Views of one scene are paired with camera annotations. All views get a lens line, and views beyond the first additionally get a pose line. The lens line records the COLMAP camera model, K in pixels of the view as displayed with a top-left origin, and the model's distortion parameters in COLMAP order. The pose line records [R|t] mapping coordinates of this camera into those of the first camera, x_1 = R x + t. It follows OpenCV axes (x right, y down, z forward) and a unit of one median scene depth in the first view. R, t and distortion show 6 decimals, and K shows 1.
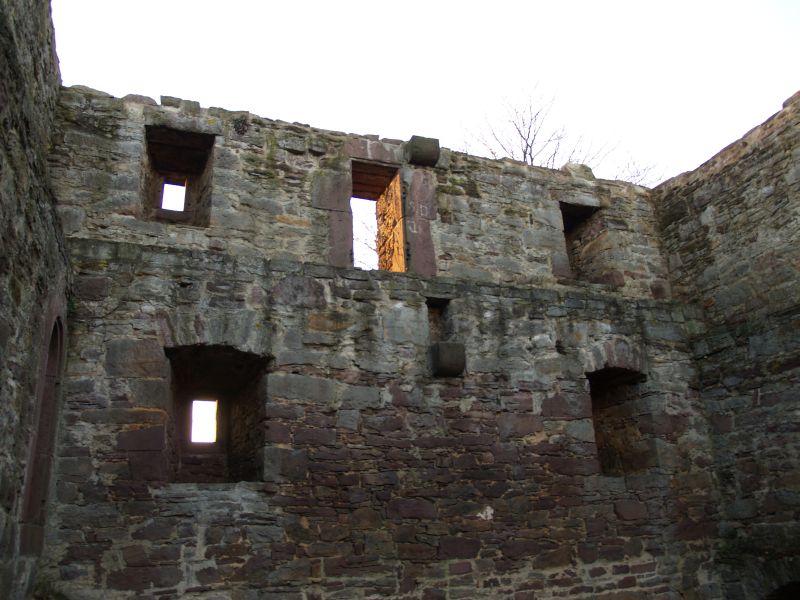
lens RADIAL K [[655.0, 0, 400.0], [0, 655.0, 300.0], [0, 0, 1]] dist [-0.122160, 0.078637]
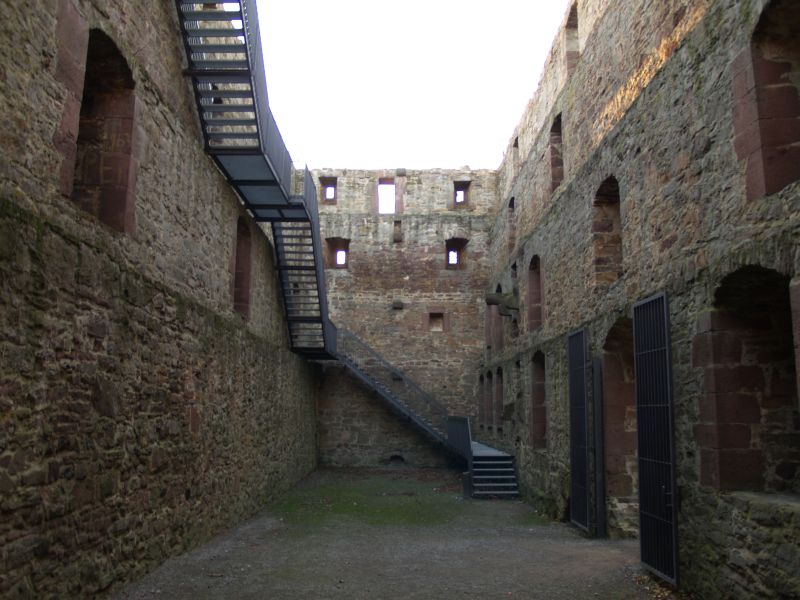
lens RADIAL K [[655.0, 0, 400.0], [0, 655.0, 300.0], [0, 0, 1]] dist [-0.122160, 0.078637]
pose [[0.929932, -0.008535, -0.367634, 1.338501], [0.076487, 0.982356, 0.170667, -0.178597], [0.359690, -0.186828, 0.914176, -2.262991]]
